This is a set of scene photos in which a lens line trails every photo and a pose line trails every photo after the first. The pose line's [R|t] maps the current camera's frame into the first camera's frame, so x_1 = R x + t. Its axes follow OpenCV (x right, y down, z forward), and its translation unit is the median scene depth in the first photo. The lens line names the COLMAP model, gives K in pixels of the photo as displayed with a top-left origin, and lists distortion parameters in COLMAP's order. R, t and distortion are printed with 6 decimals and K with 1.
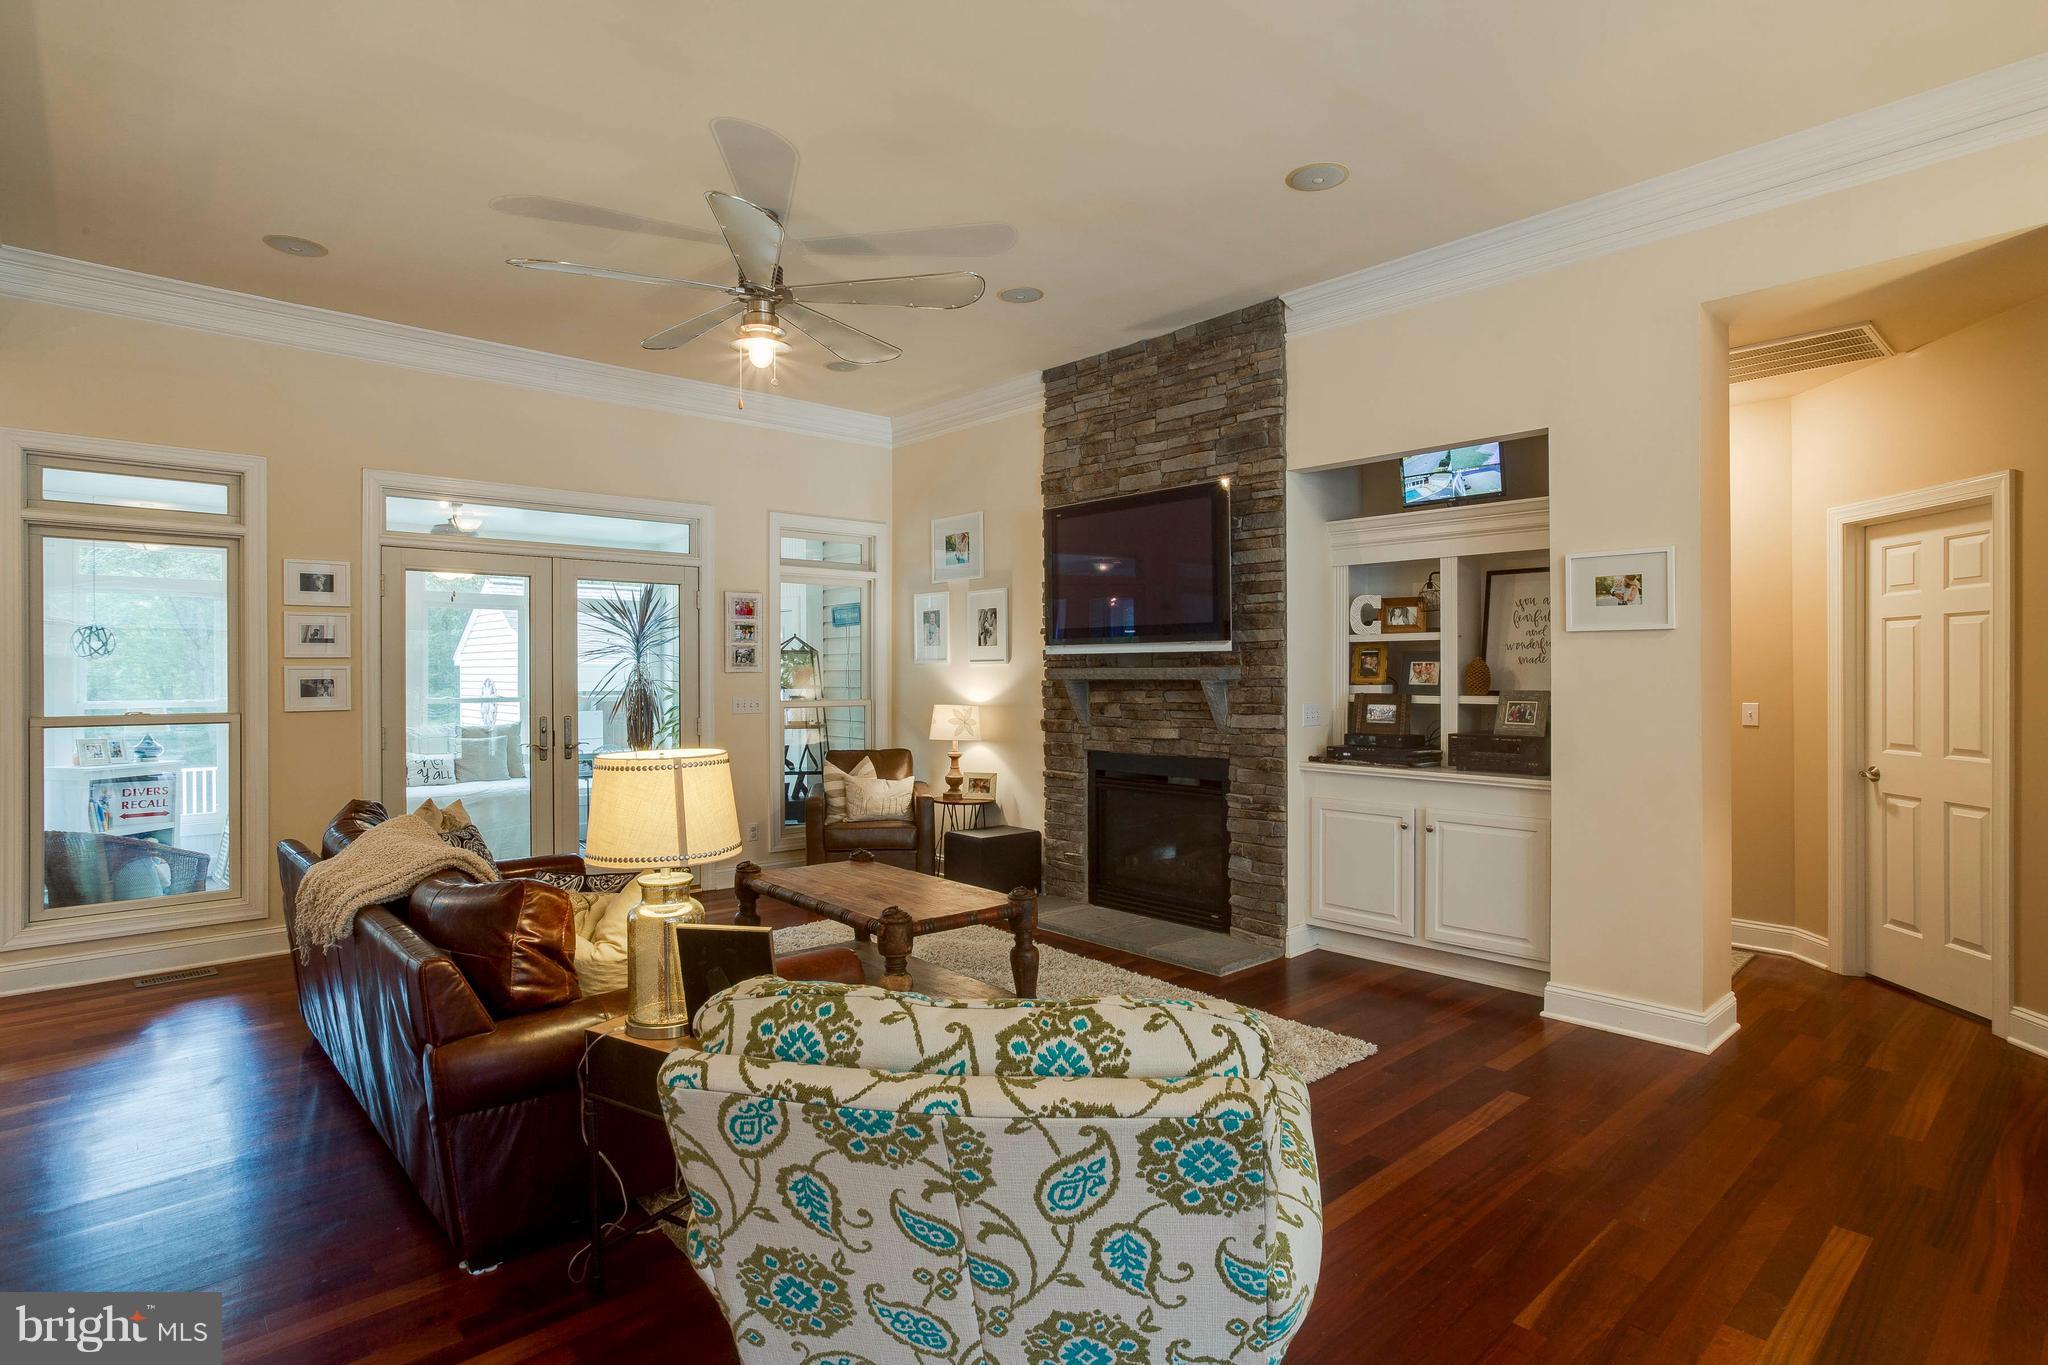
lens RADIAL K [[1054.5, 0, 1026.0], [0, 1054.5, 672.8], [0, 0, 1]] dist [-0.005145, -0.000159]
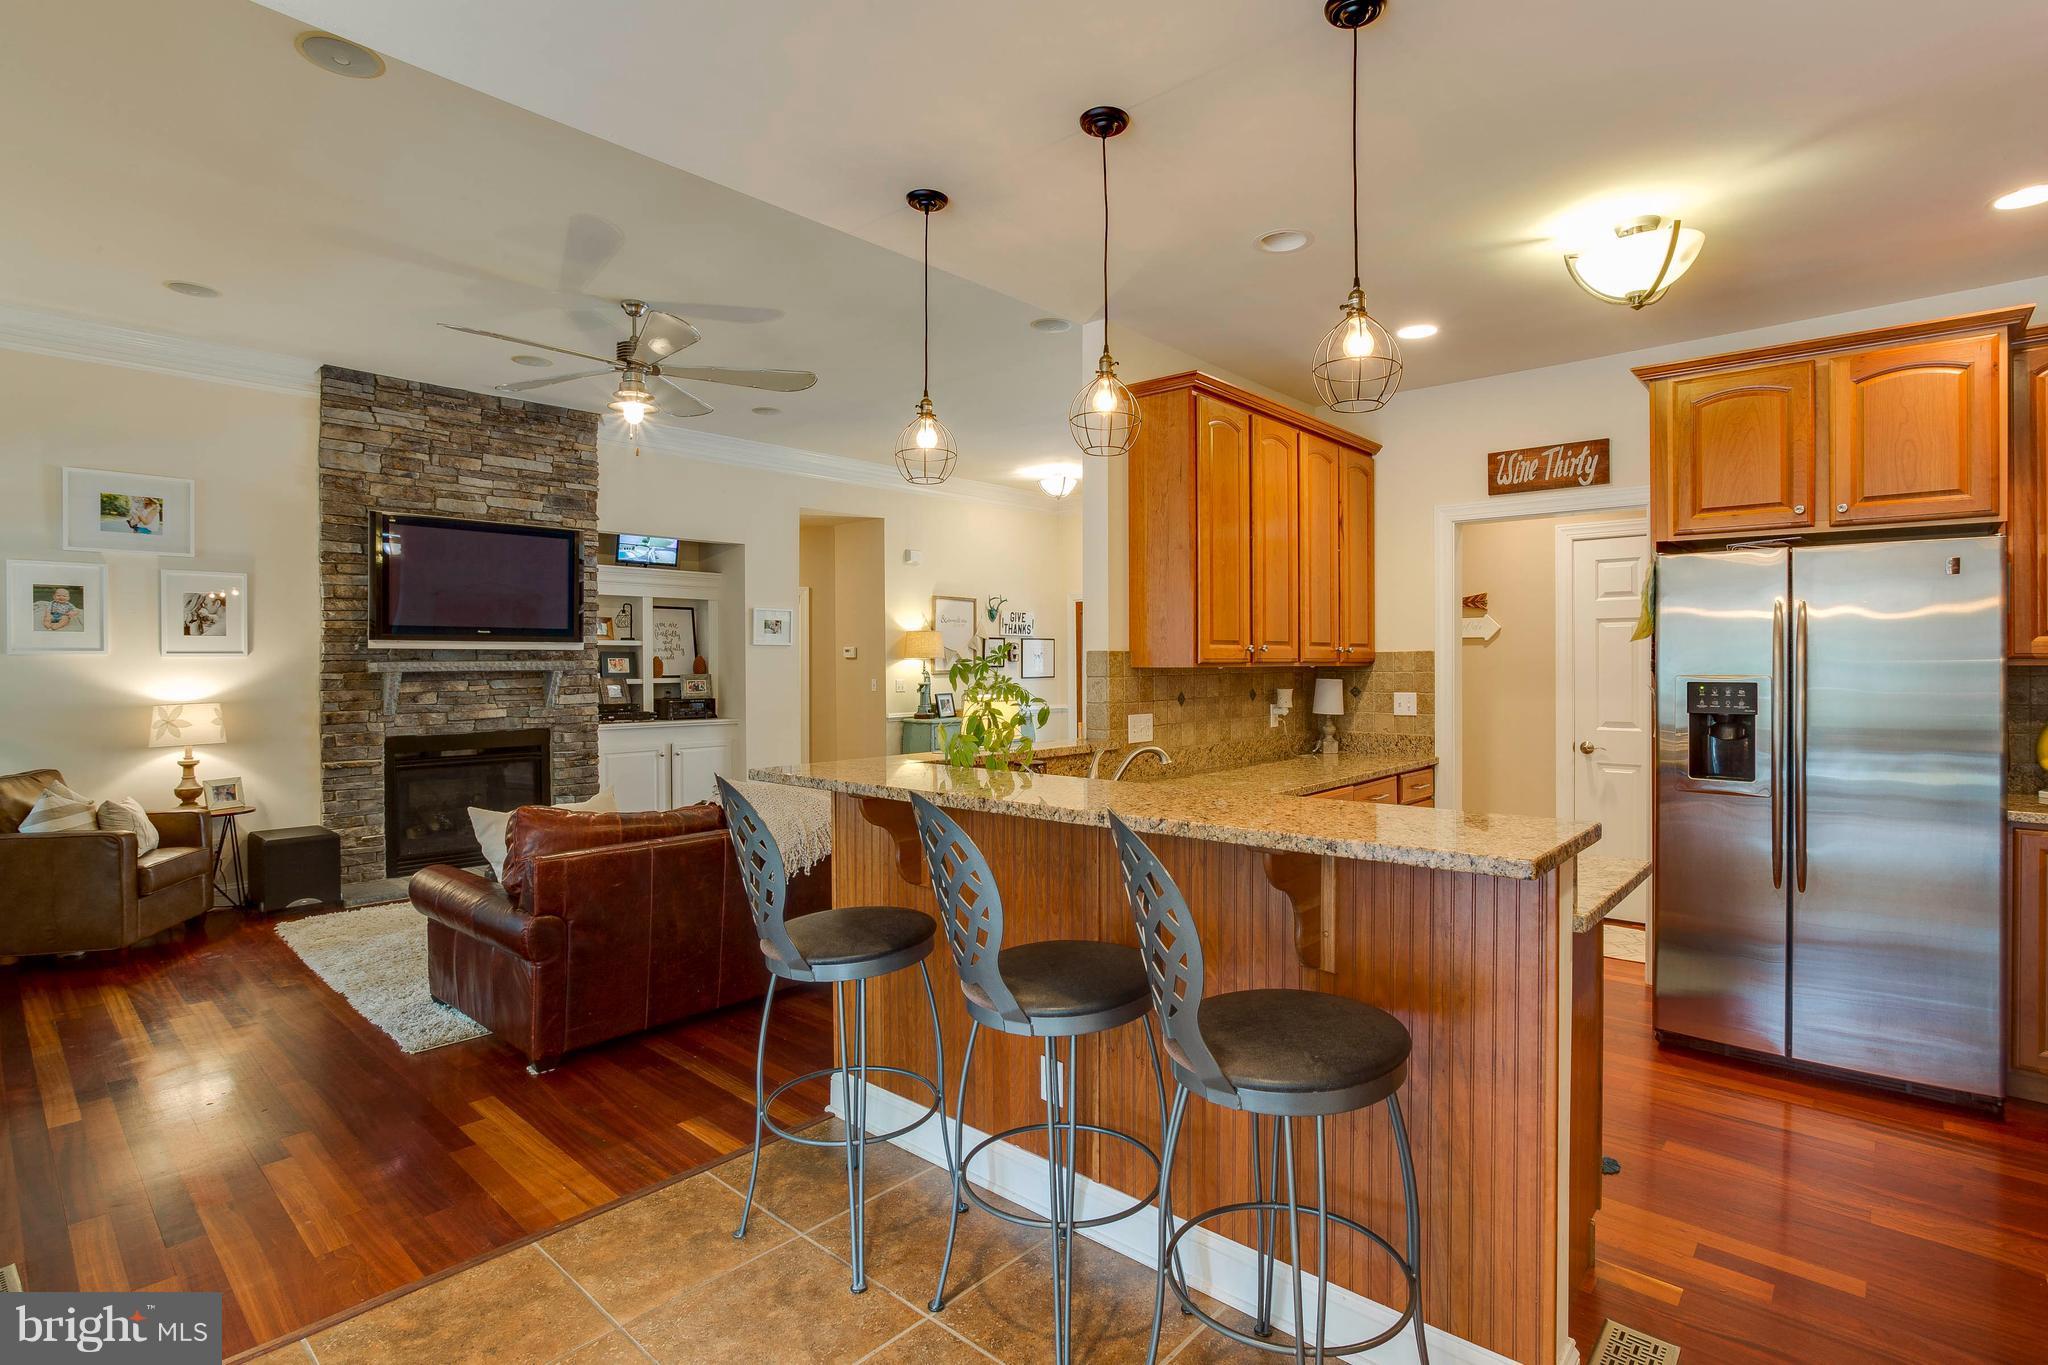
lens RADIAL K [[987.9, 0, 1026.1], [0, 987.9, 674.7], [0, 0, 1]] dist [0.002332, 0.000152]
pose [[-0.081202, -0.006997, 0.996673, -1.048139], [0.008029, 0.999938, 0.007674, 0.006861], [-0.996665, 0.008626, -0.081140, 0.442627]]
